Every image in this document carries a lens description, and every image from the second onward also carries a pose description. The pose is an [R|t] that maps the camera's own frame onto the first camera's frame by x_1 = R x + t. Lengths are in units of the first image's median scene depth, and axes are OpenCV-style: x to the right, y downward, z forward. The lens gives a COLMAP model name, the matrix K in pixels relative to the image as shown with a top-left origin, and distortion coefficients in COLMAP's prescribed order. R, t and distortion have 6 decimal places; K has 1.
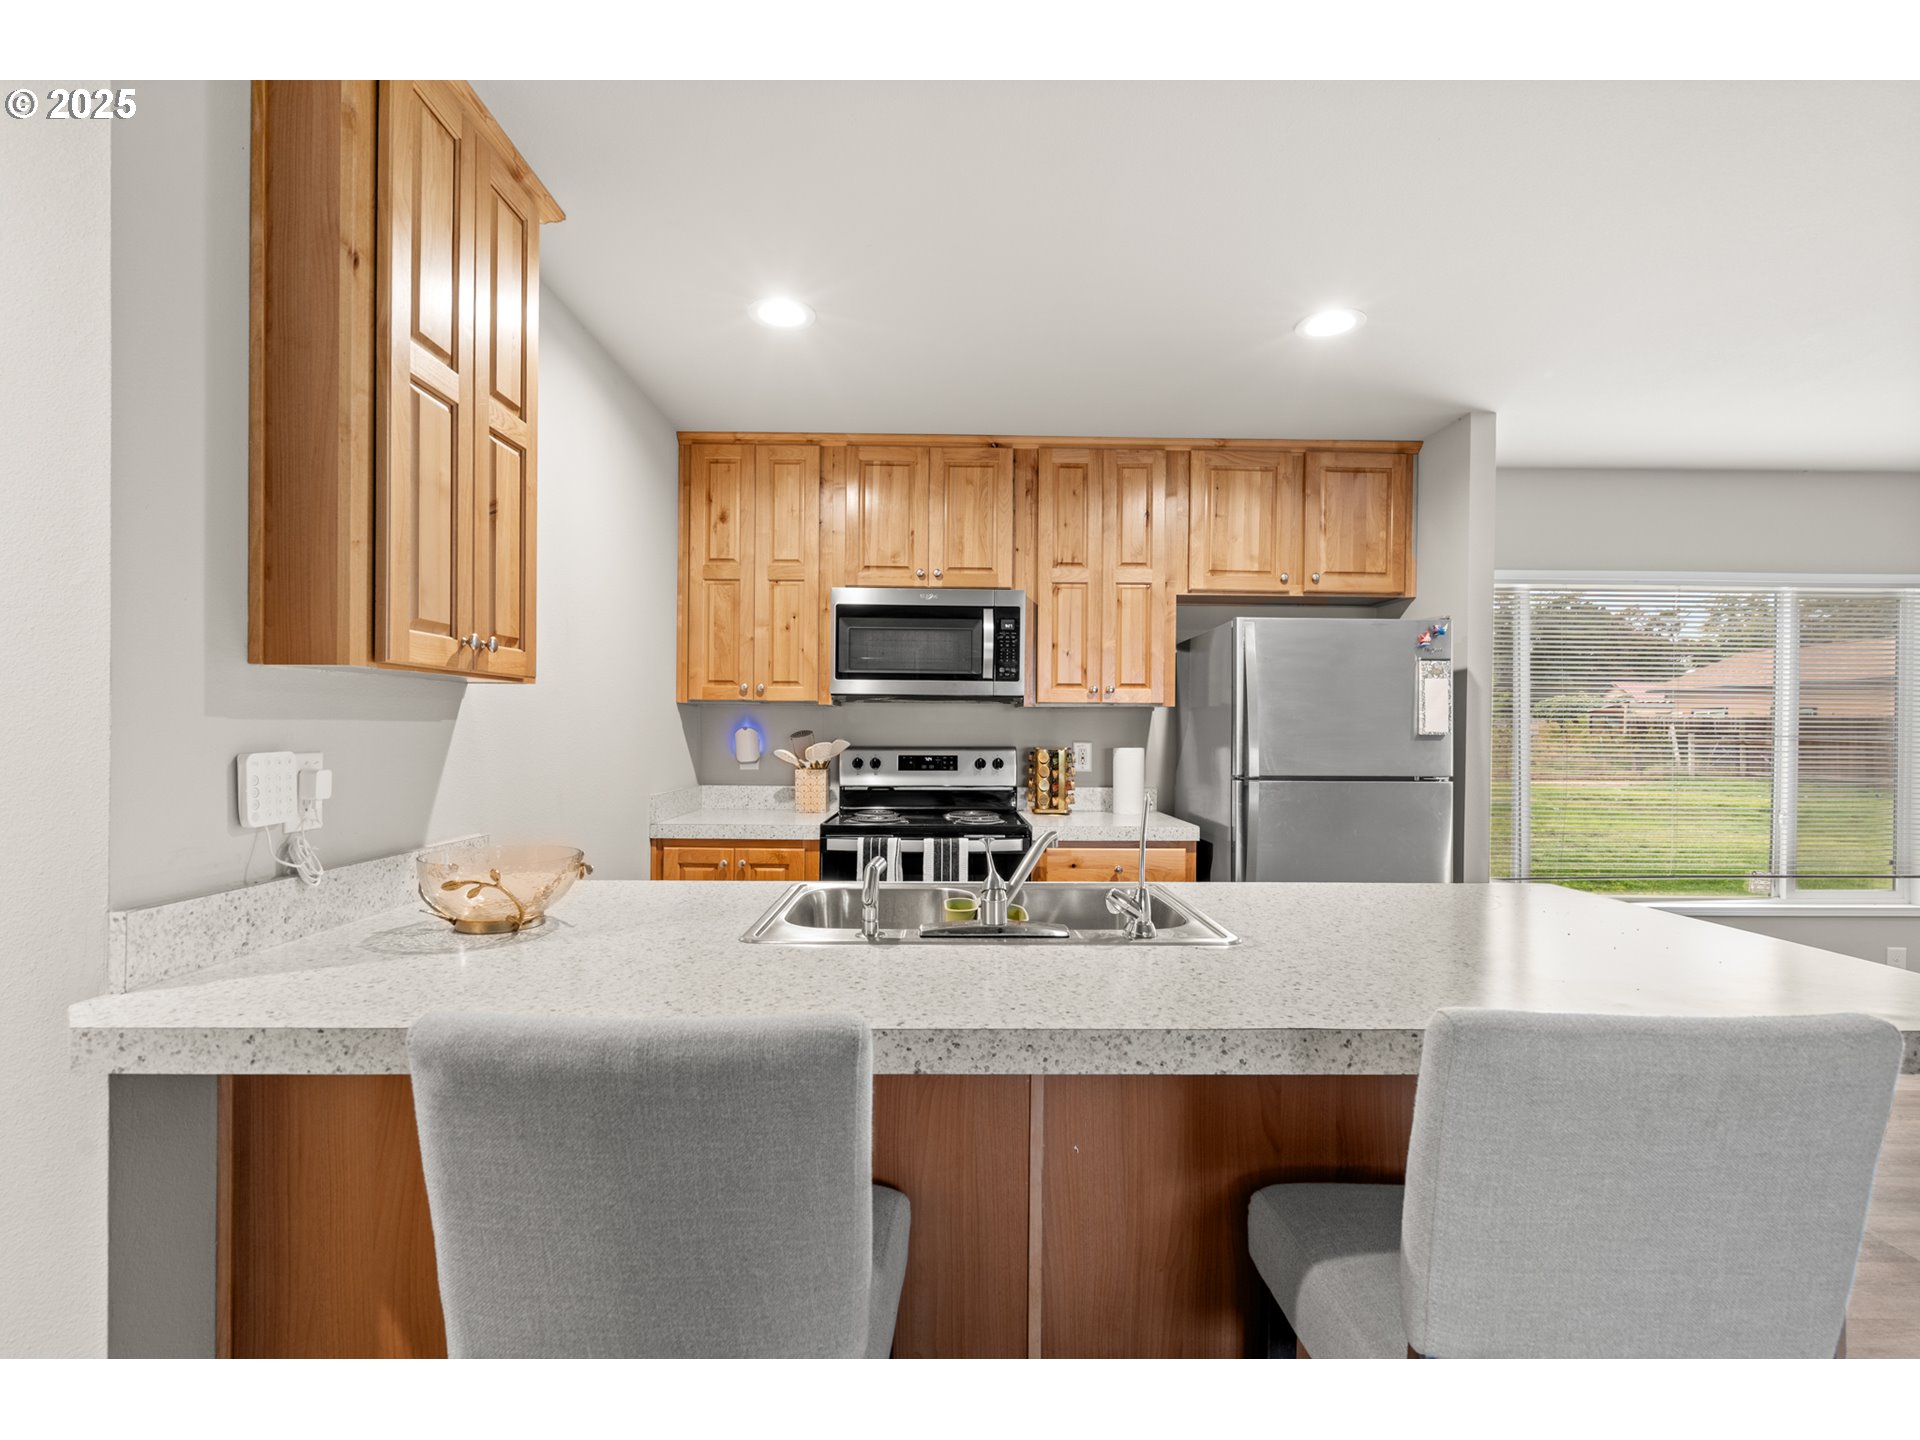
lens RADIAL K [[876.1, 0, 962.6], [0, 876.1, 730.2], [0, 0, 1]] dist [-0.006297, 0.003253]
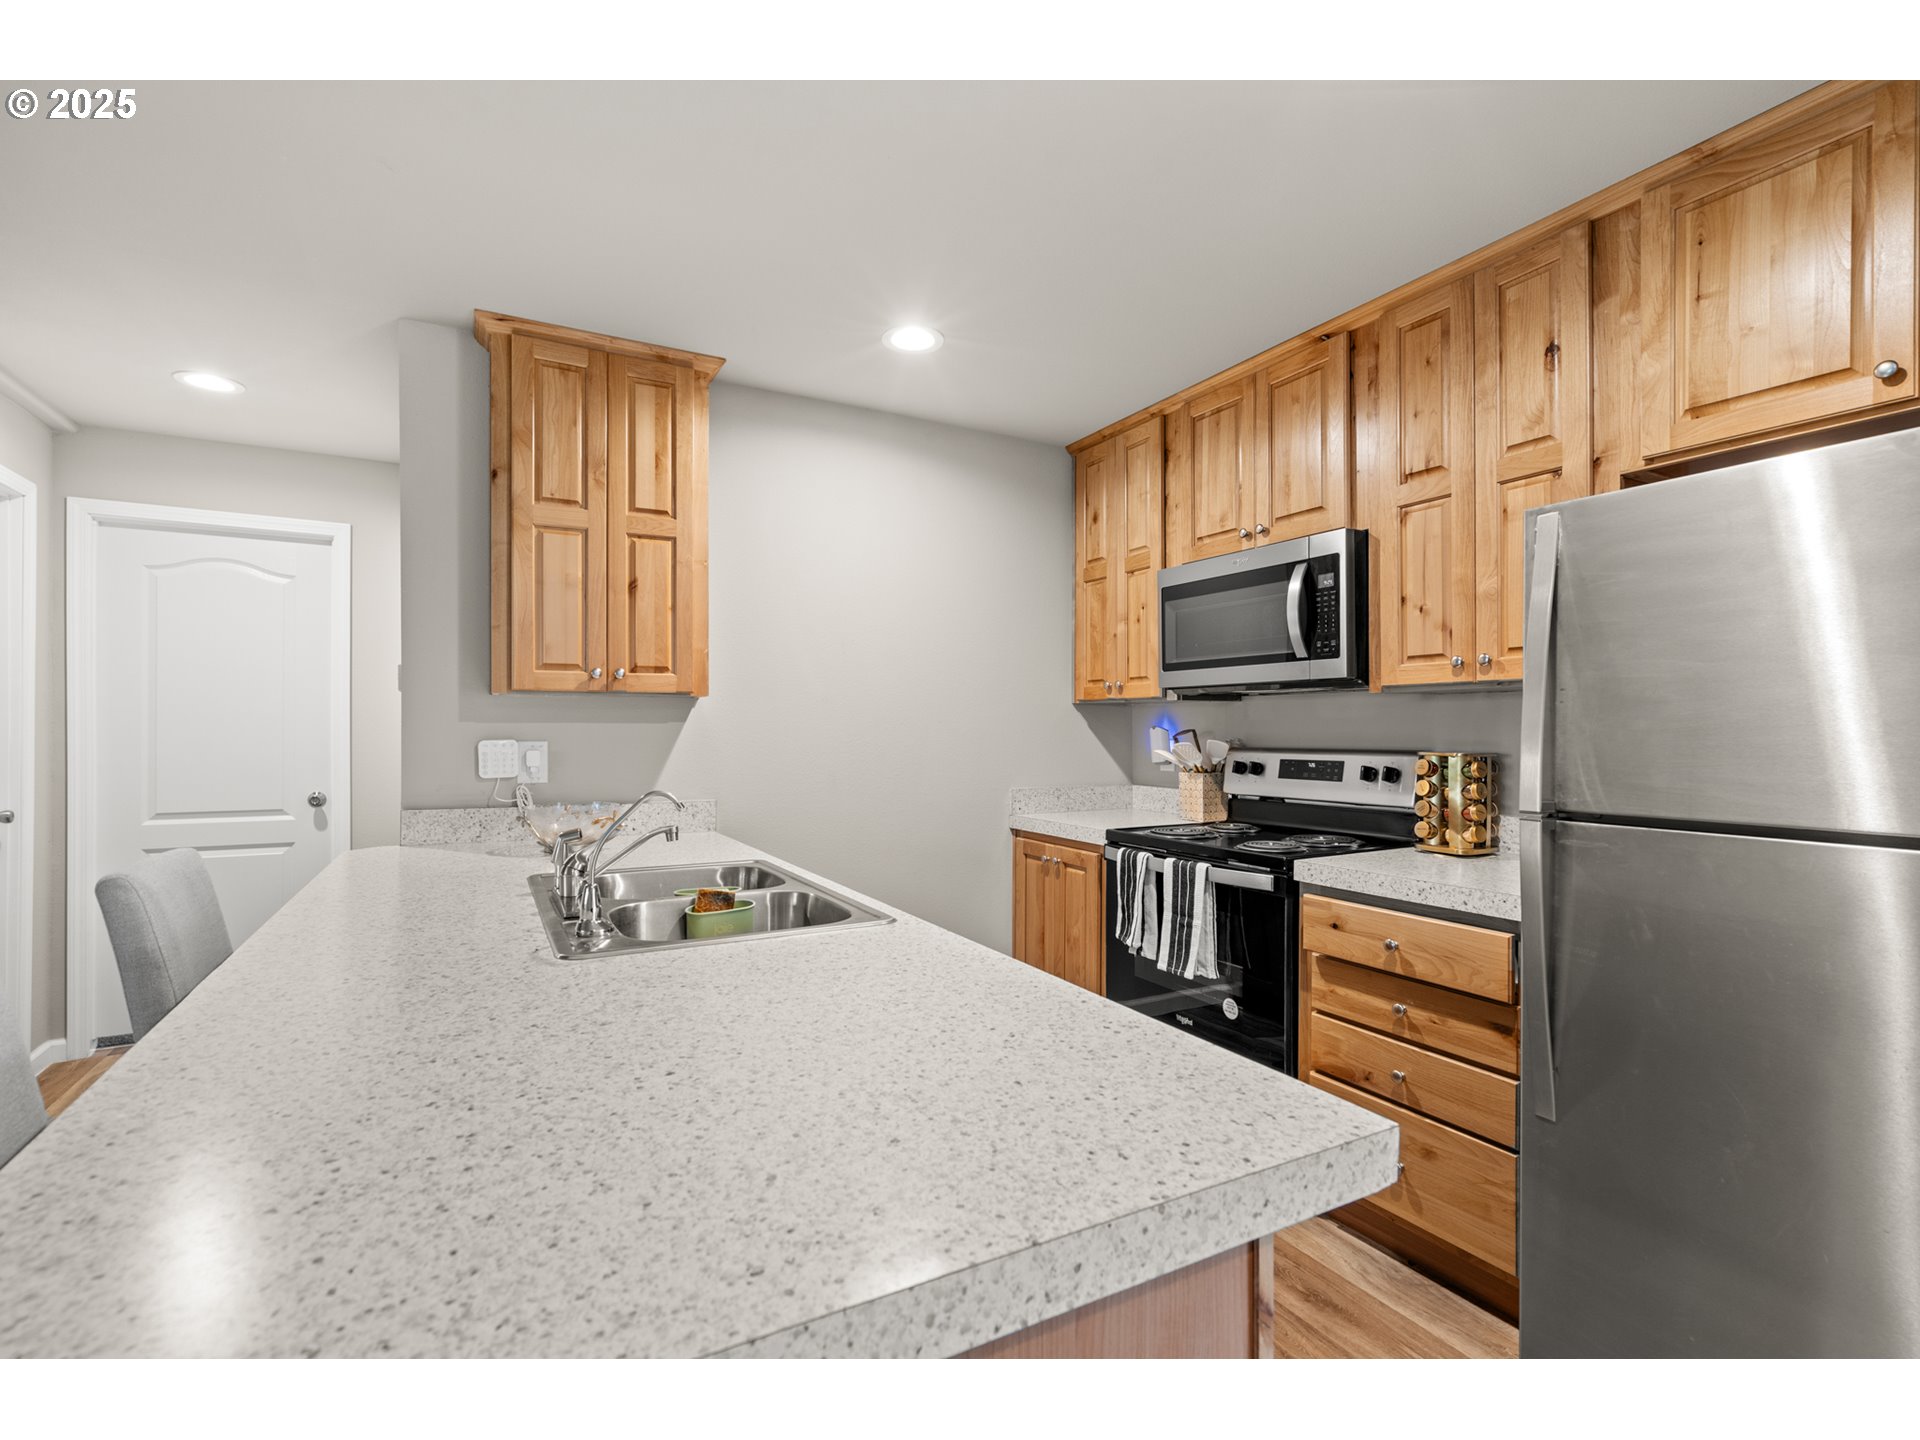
lens RADIAL K [[876.1, 0, 956.5], [0, 876.1, 724.5], [0, 0, 1]] dist [-0.006297, 0.003253]
pose [[0.463536, -0.010701, -0.886013, 0.542204], [0.001757, 0.999936, -0.011158, 0.005552], [0.886076, 0.003616, 0.463525, 0.392798]]
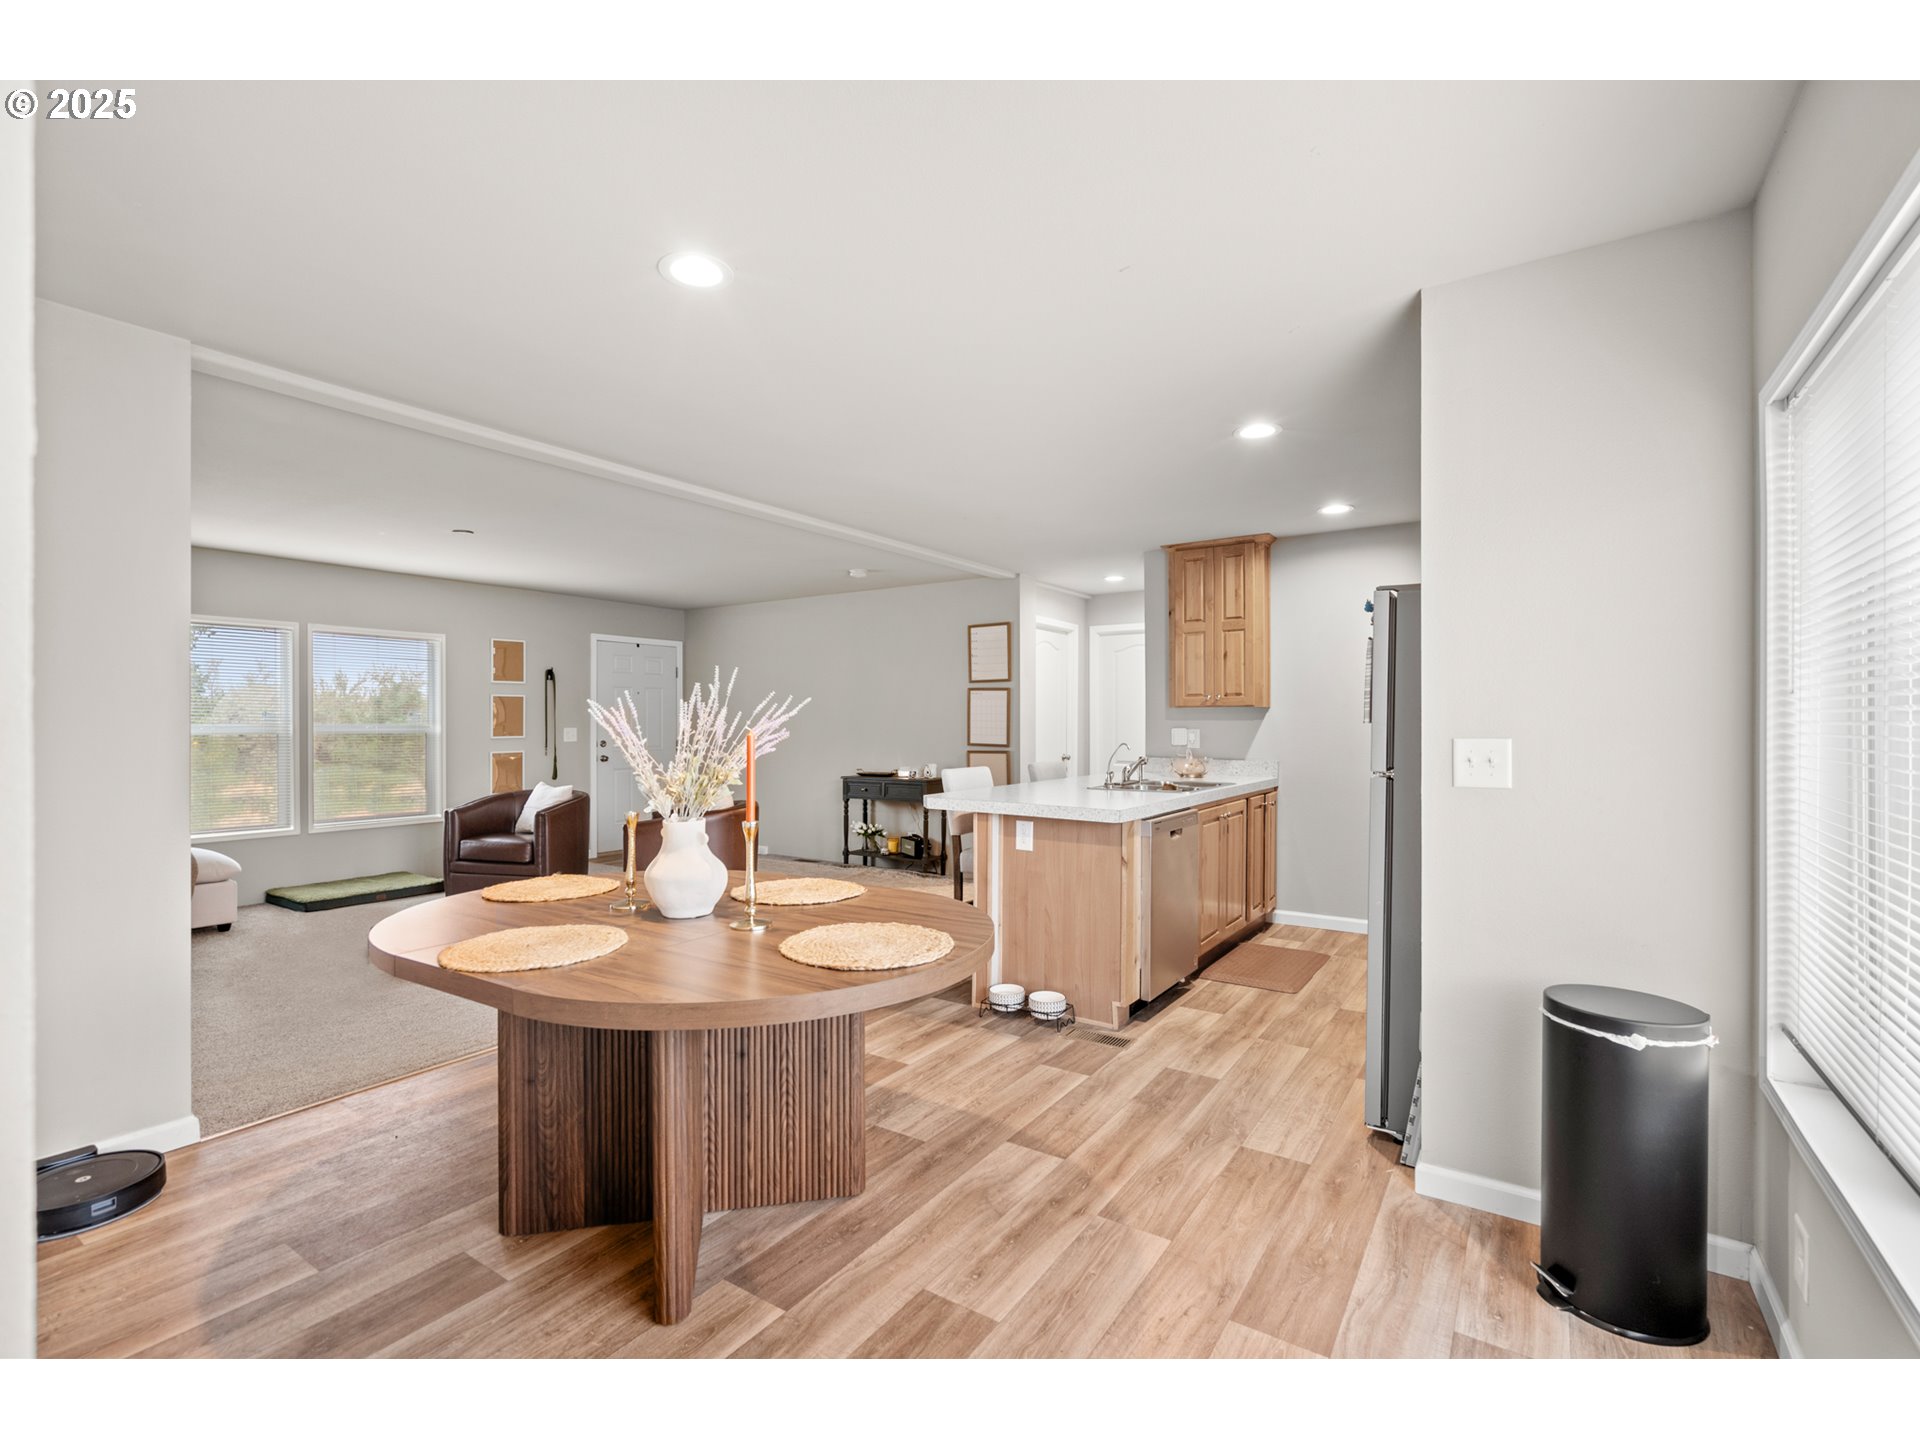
lens RADIAL K [[876.1, 0, 962.5], [0, 876.1, 722.6], [0, 0, 1]] dist [-0.006297, 0.003253]
pose [[-0.572916, -0.006691, -0.819587, 1.324973], [-0.005551, 0.999975, -0.004283, 0.008774], [0.819595, 0.002096, -0.572939, 1.021893]]
